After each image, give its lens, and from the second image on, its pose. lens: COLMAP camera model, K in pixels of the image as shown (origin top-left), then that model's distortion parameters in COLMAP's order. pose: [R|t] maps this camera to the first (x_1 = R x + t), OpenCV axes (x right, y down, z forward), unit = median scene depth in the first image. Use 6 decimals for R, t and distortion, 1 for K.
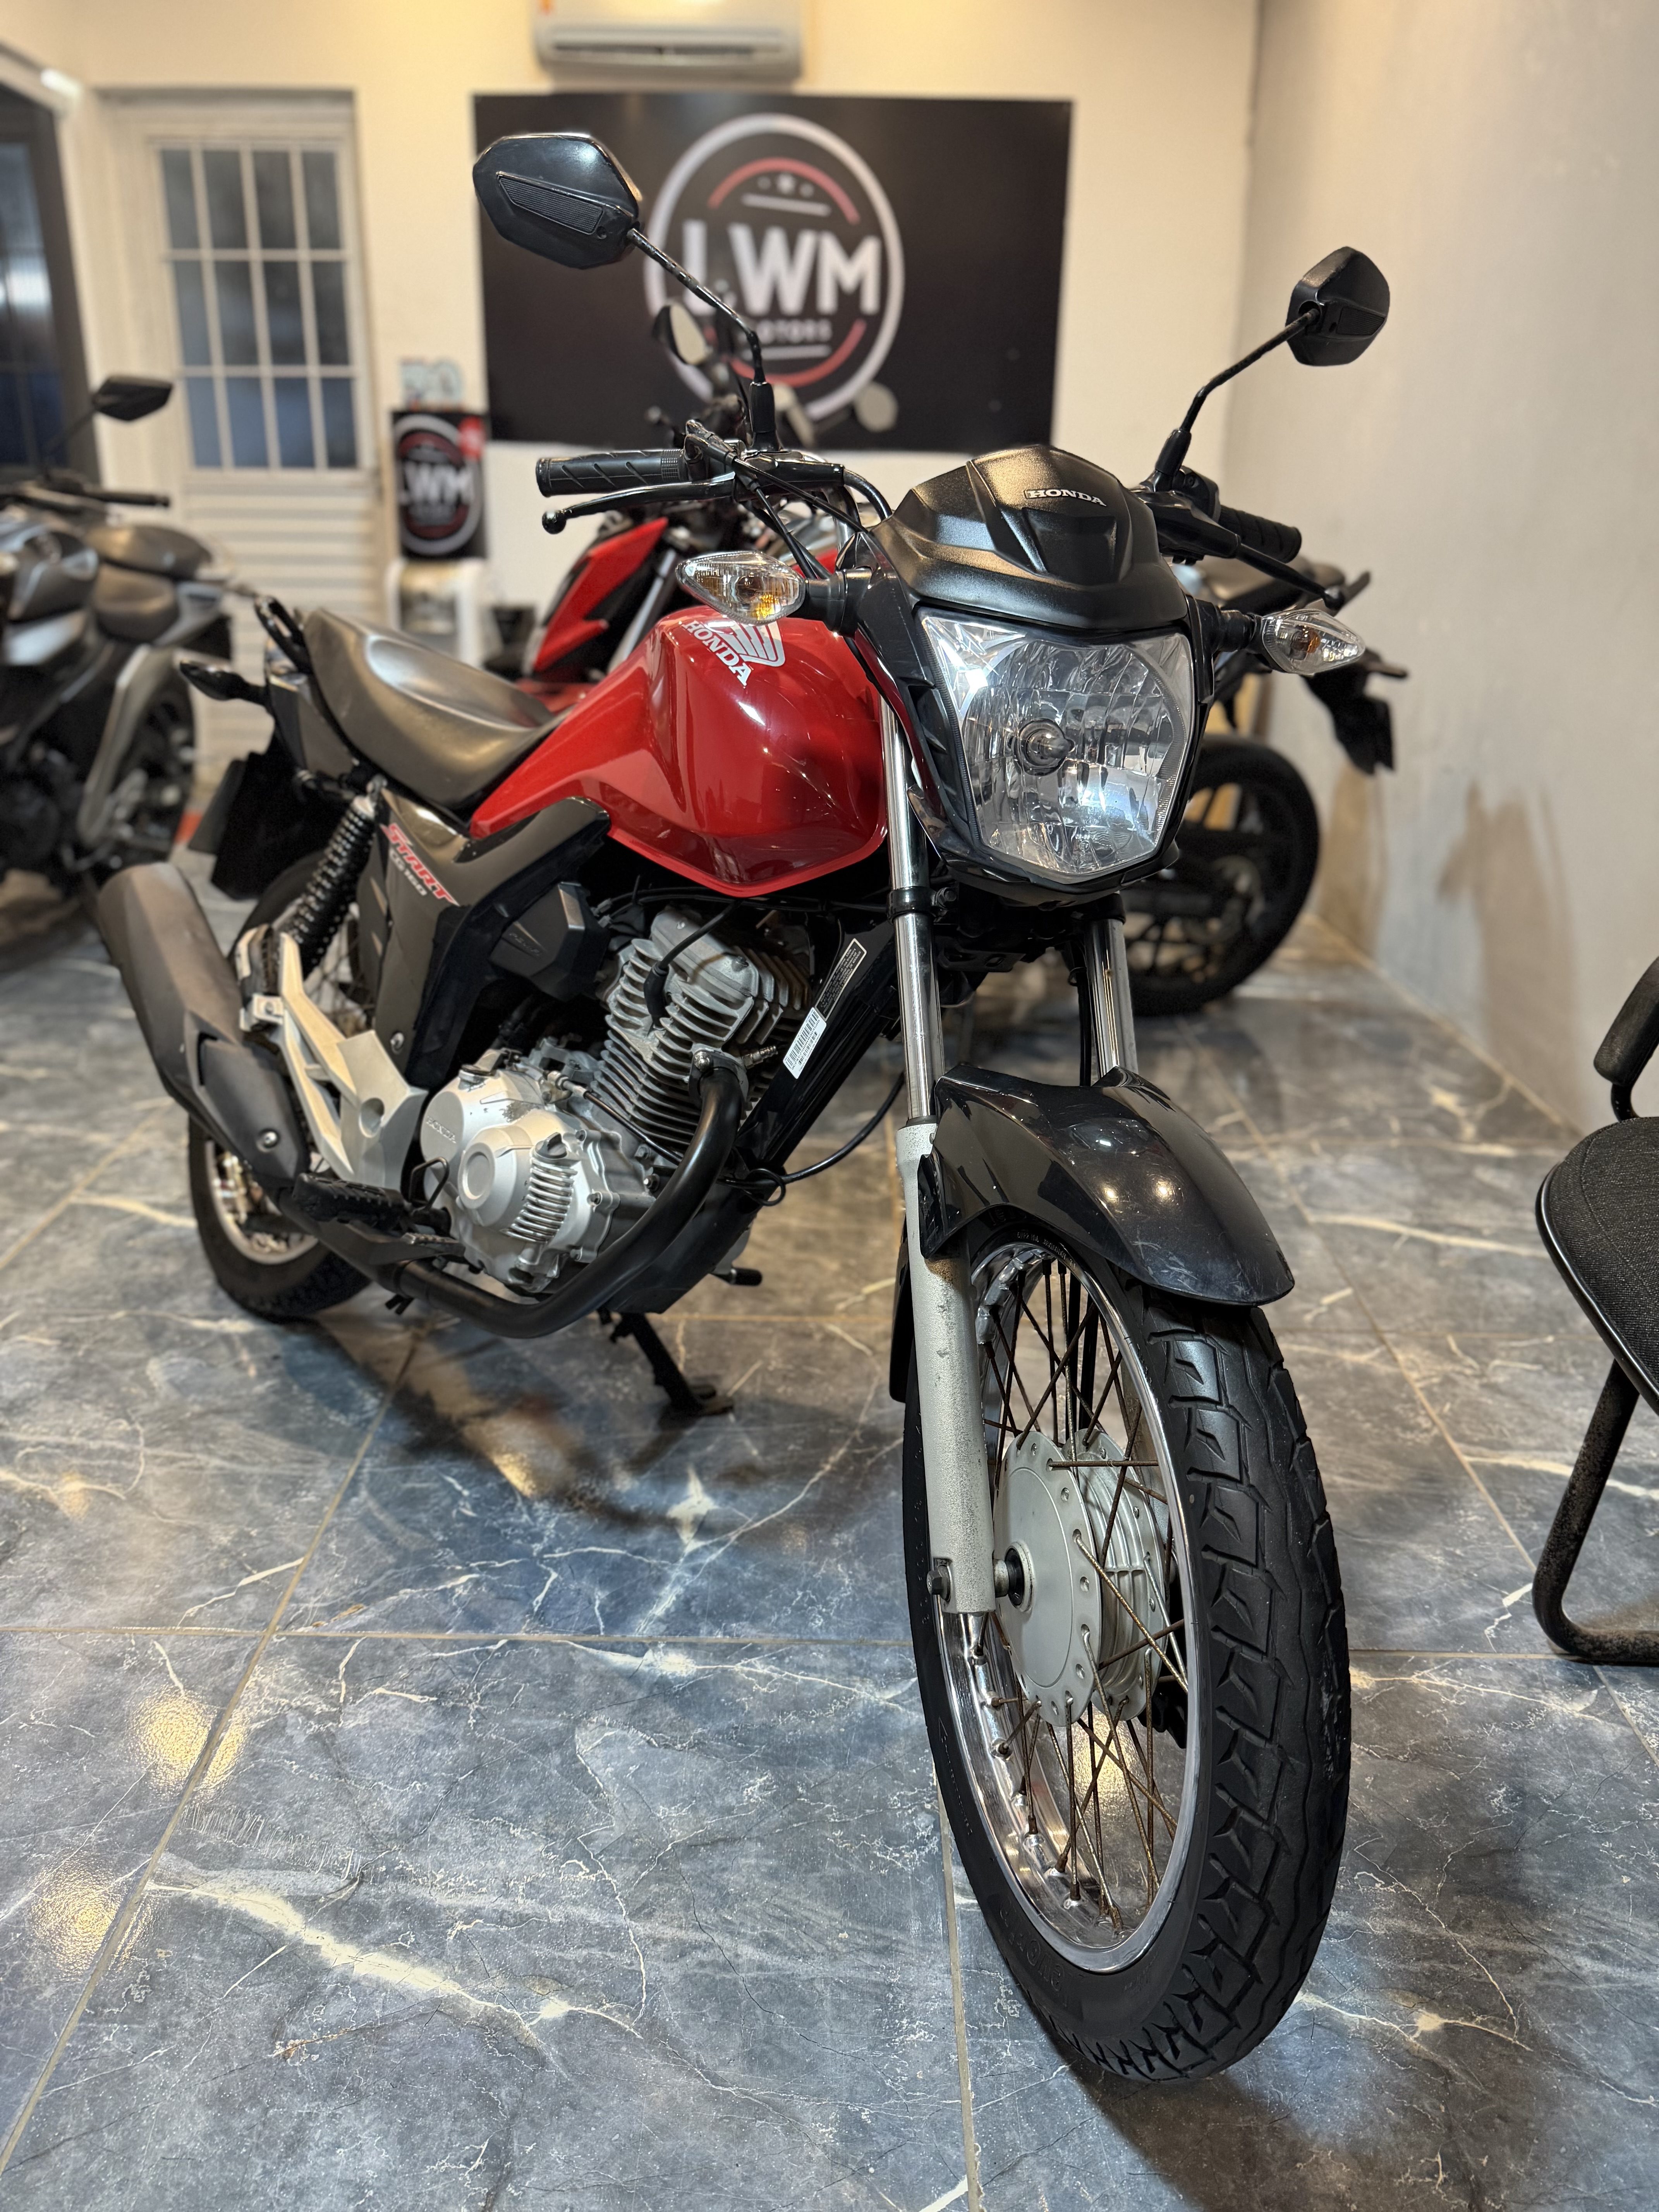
lens RADIAL K [[1587.0, 0, 825.7], [0, 1587.0, 1103.1], [0, 0, 1]] dist [-0.005228, -0.005726]
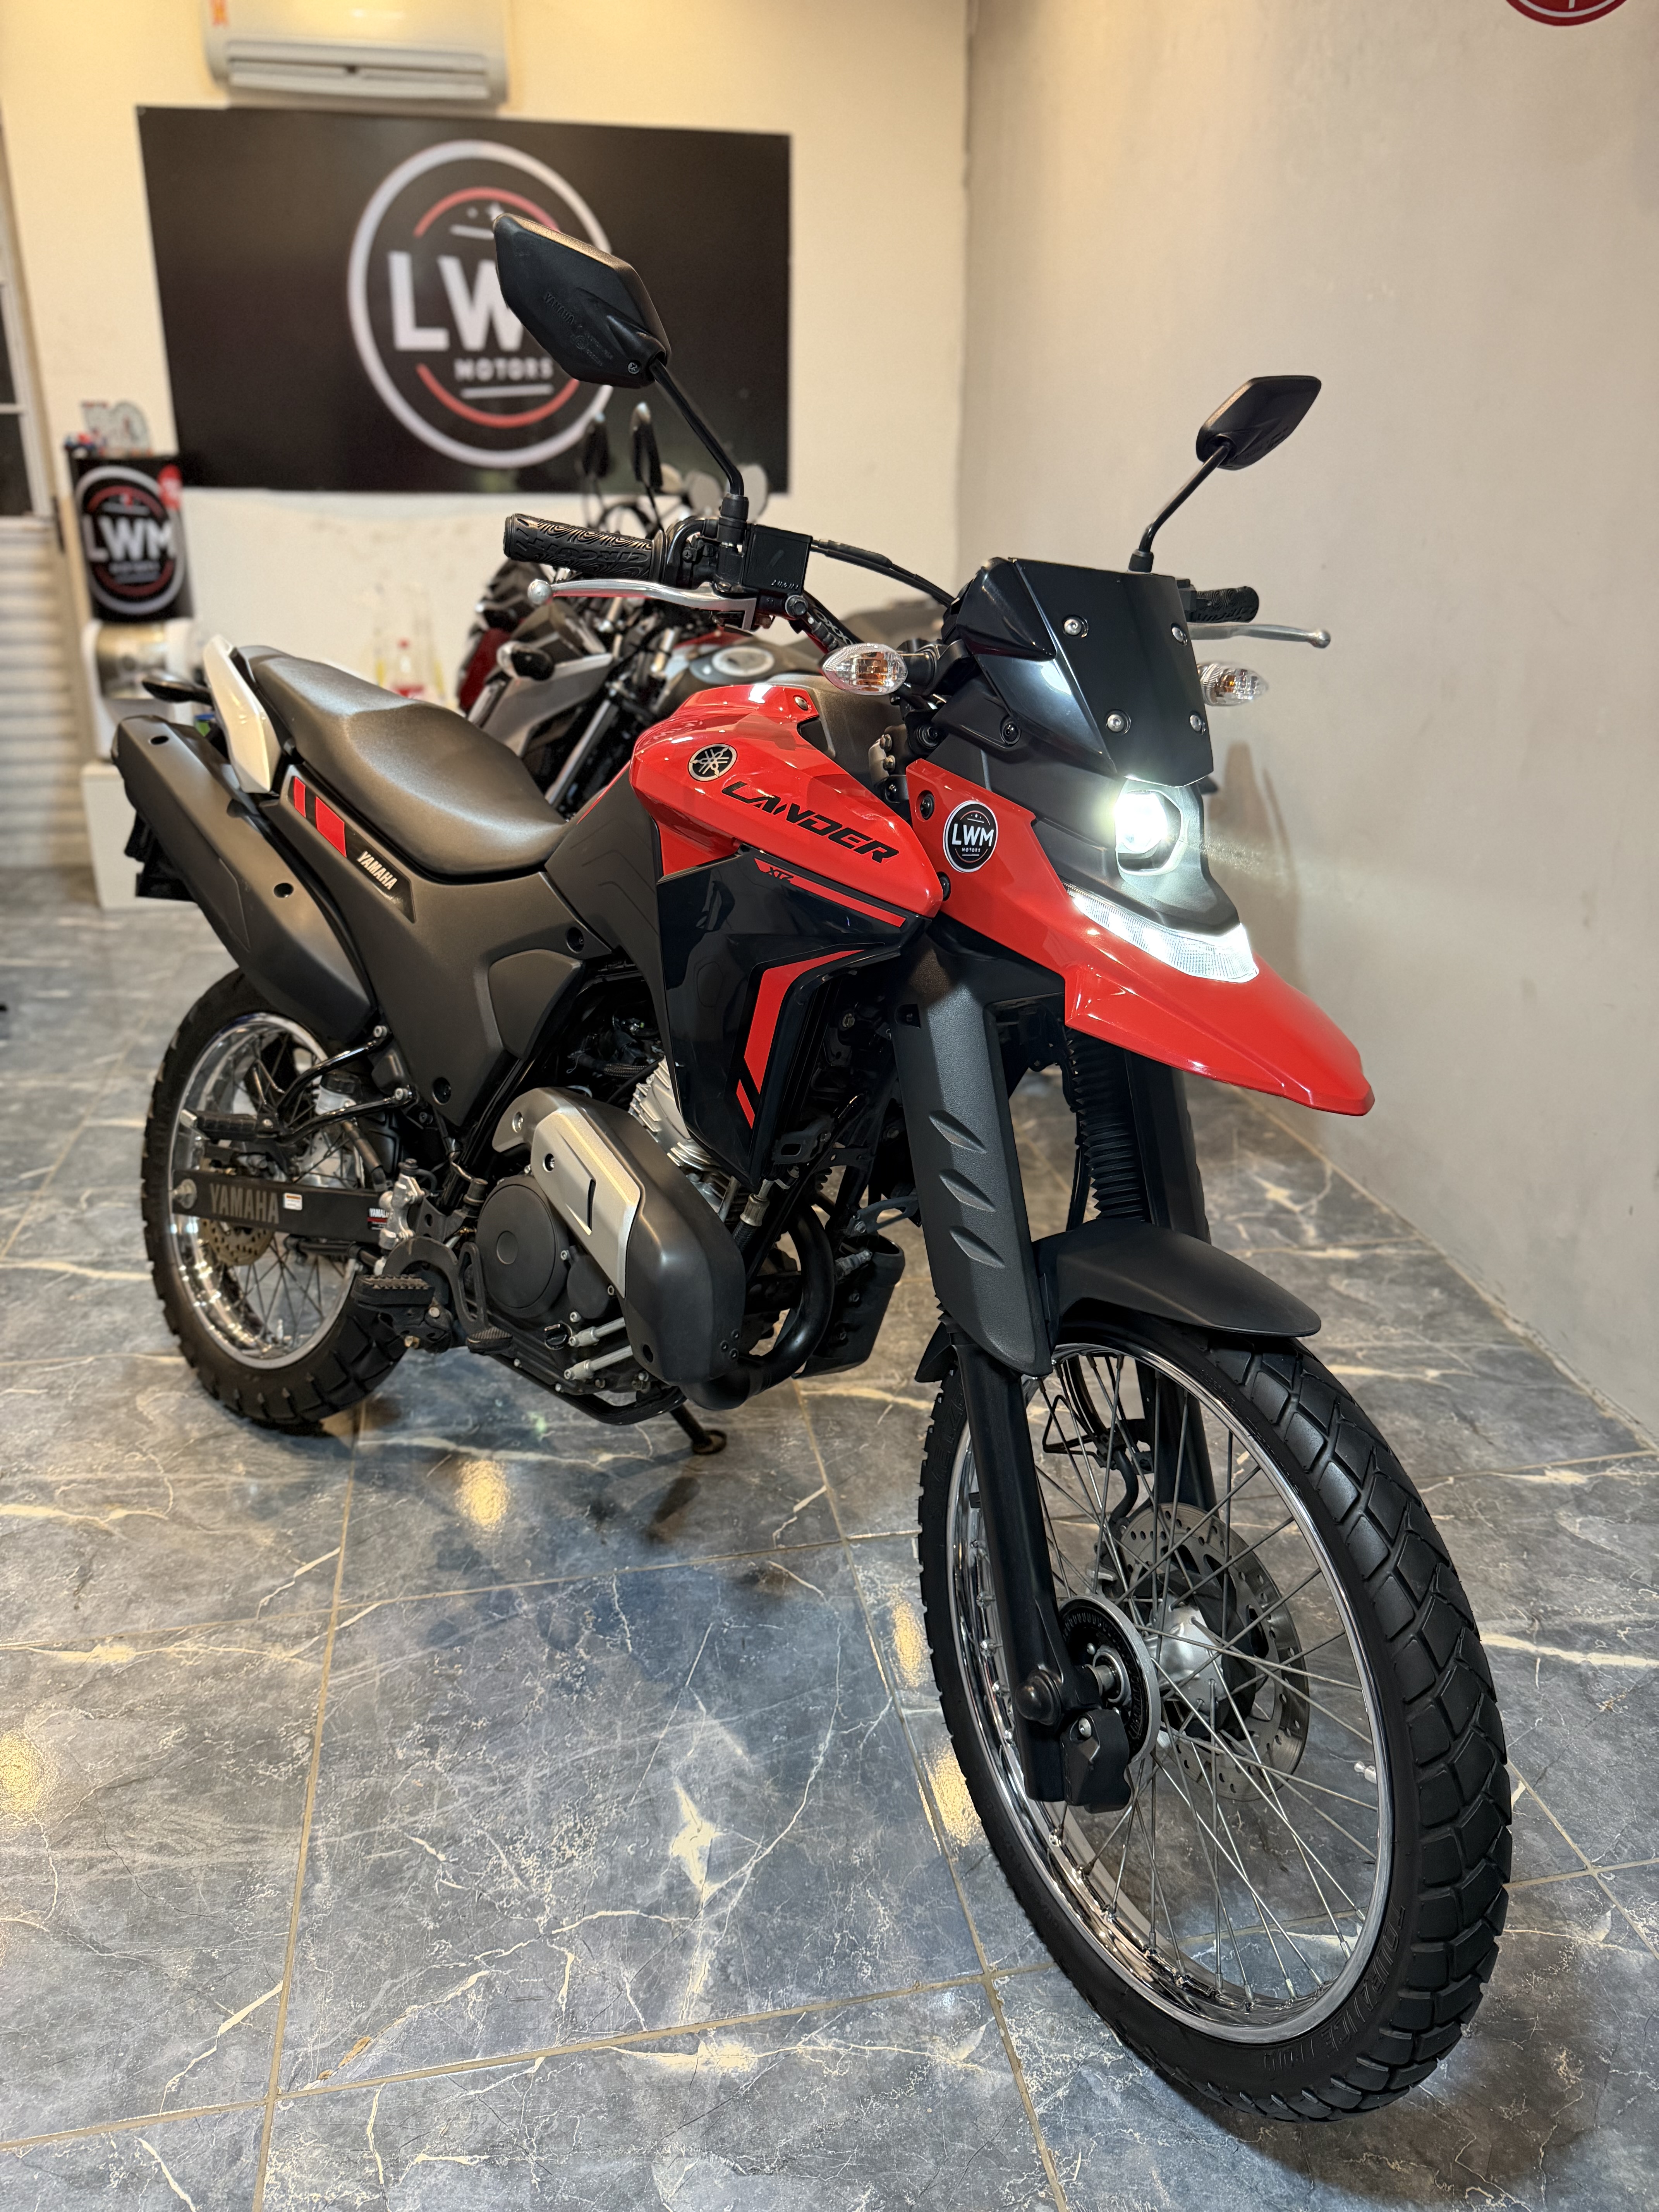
lens RADIAL K [[1587.0, 0, 825.7], [0, 1587.0, 1099.3], [0, 0, 1]] dist [-0.005228, -0.005726]
pose [[0.979062, -0.079452, 0.187415, -0.156694], [0.074462, 0.996660, 0.033524, -0.215098], [-0.189453, -0.018867, 0.981709, 0.075363]]
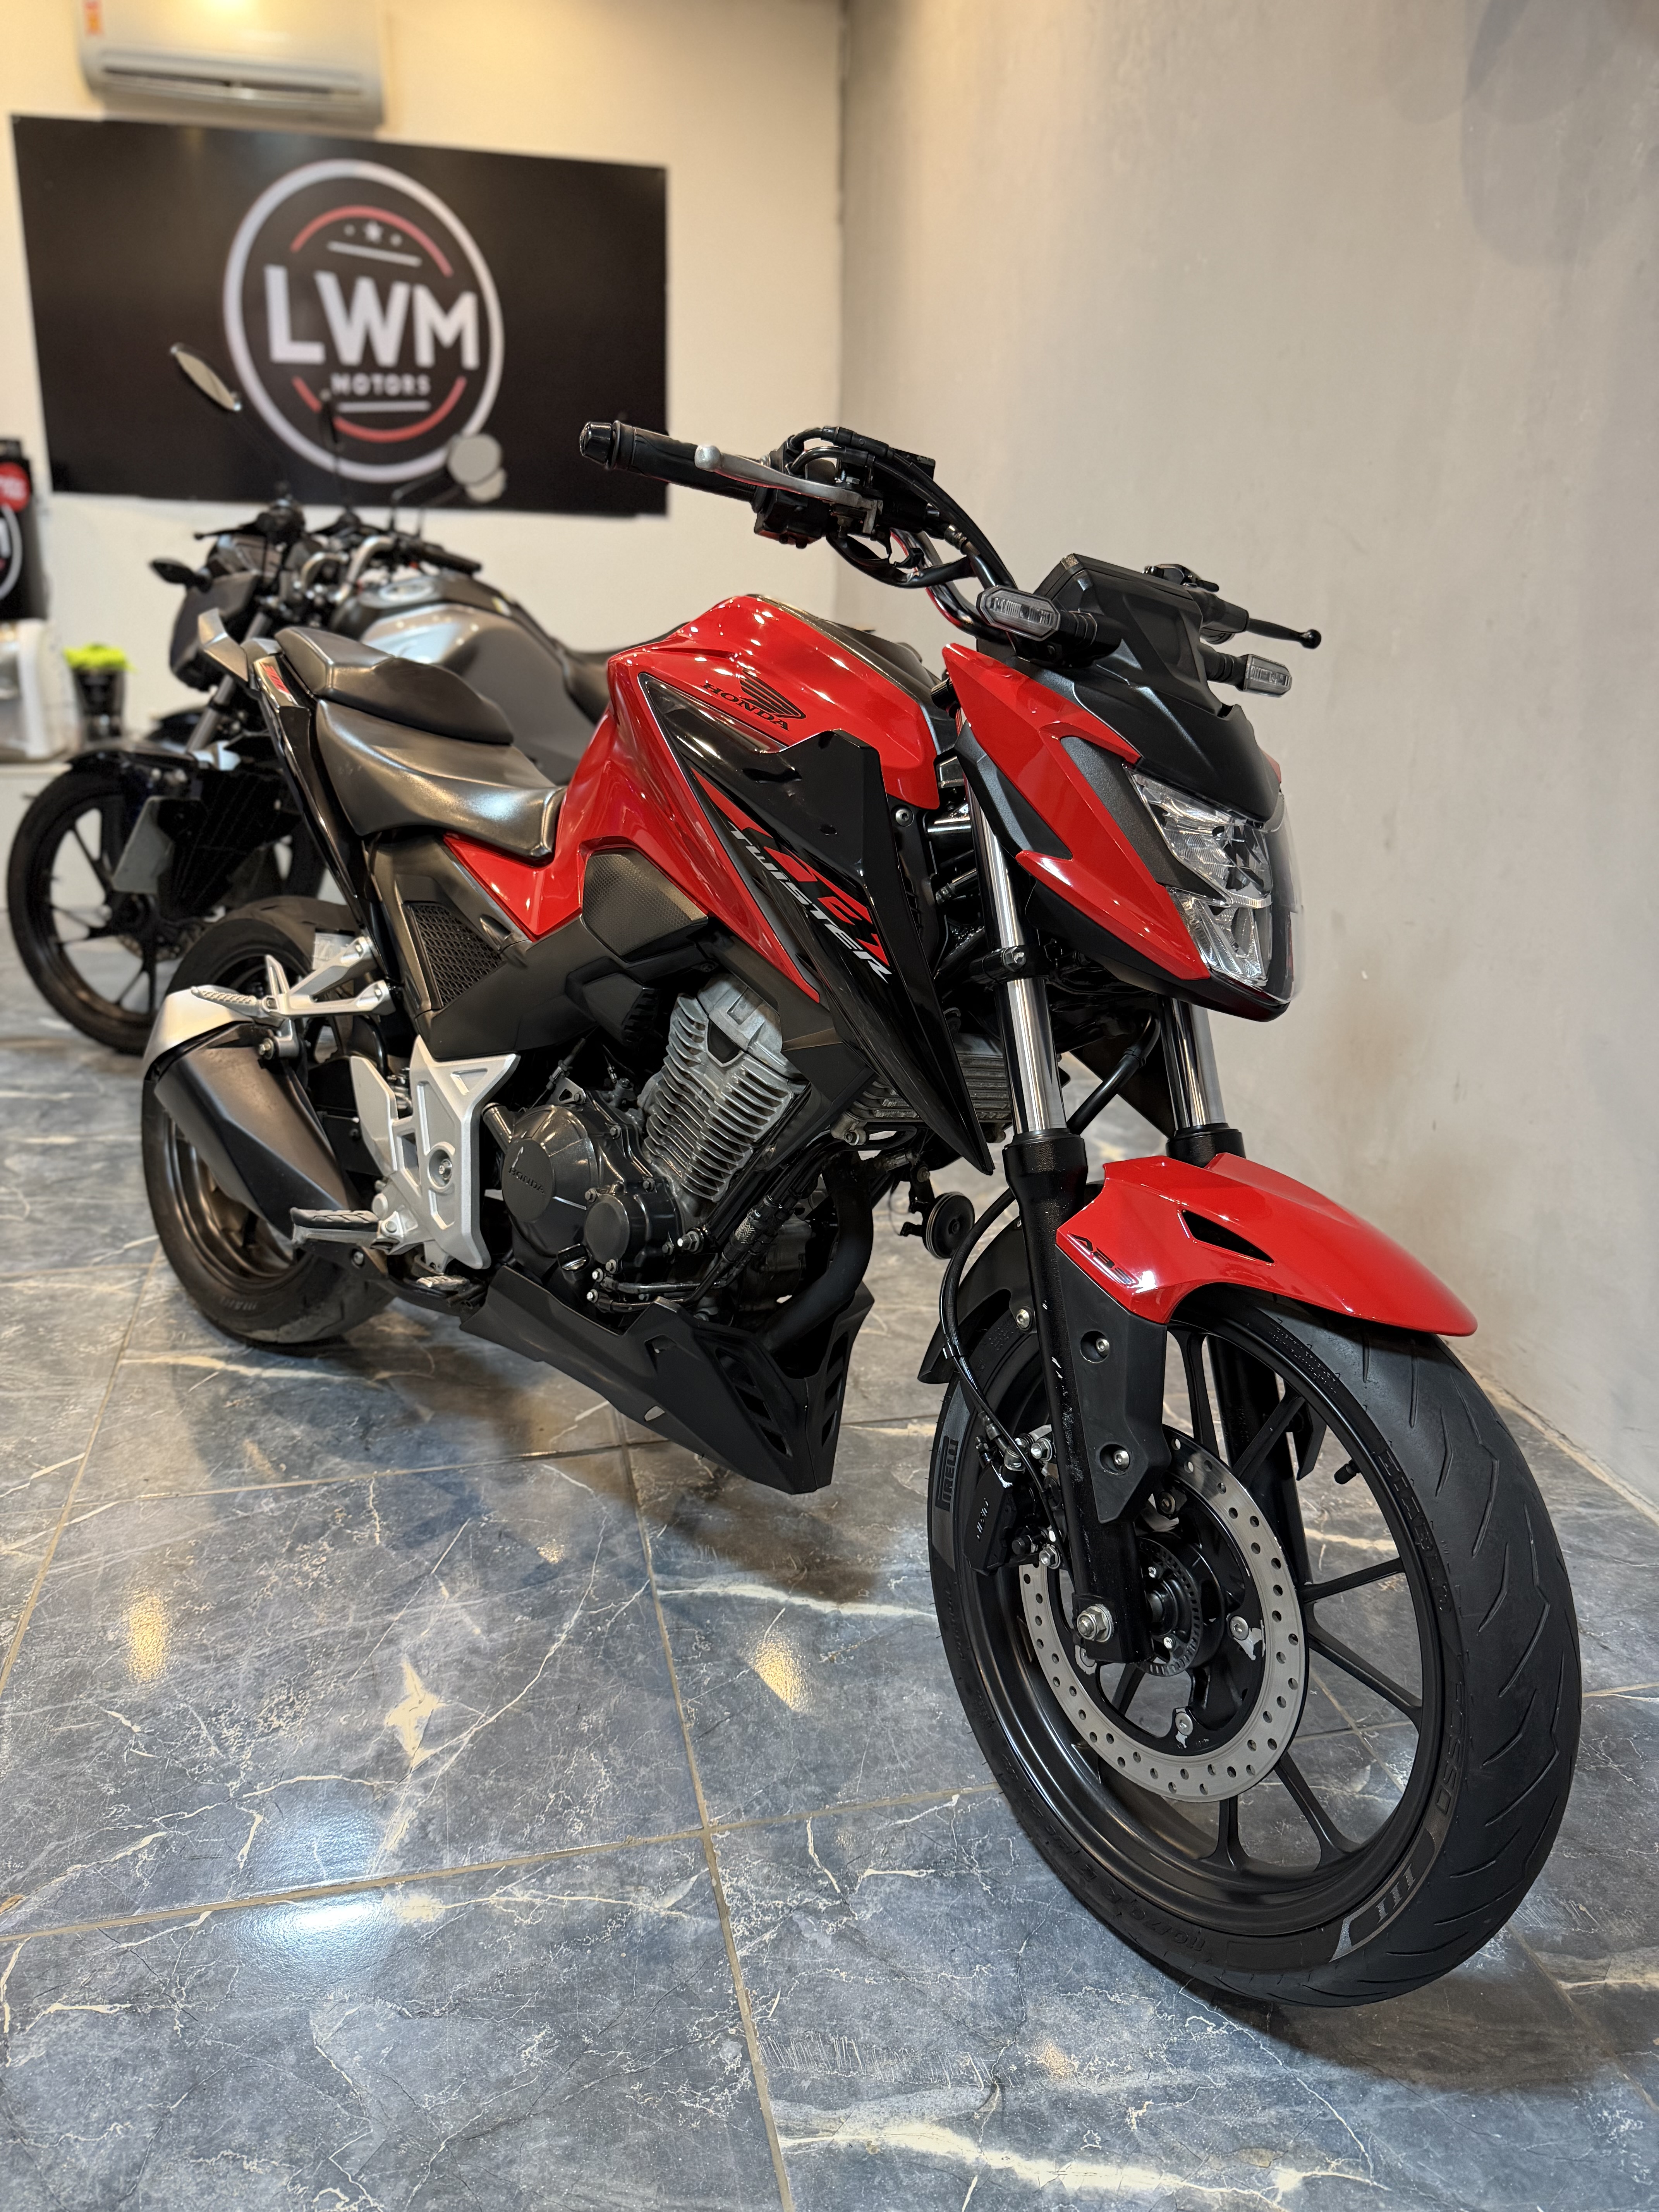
lens RADIAL K [[1587.0, 0, 830.3], [0, 1587.0, 1101.9], [0, 0, 1]] dist [-0.005228, -0.005726]
pose [[0.970044, -0.064876, 0.234108, -0.046434], [0.072145, 0.997138, -0.022611, -0.045027], [-0.231971, 0.038823, 0.971948, 0.080568]]
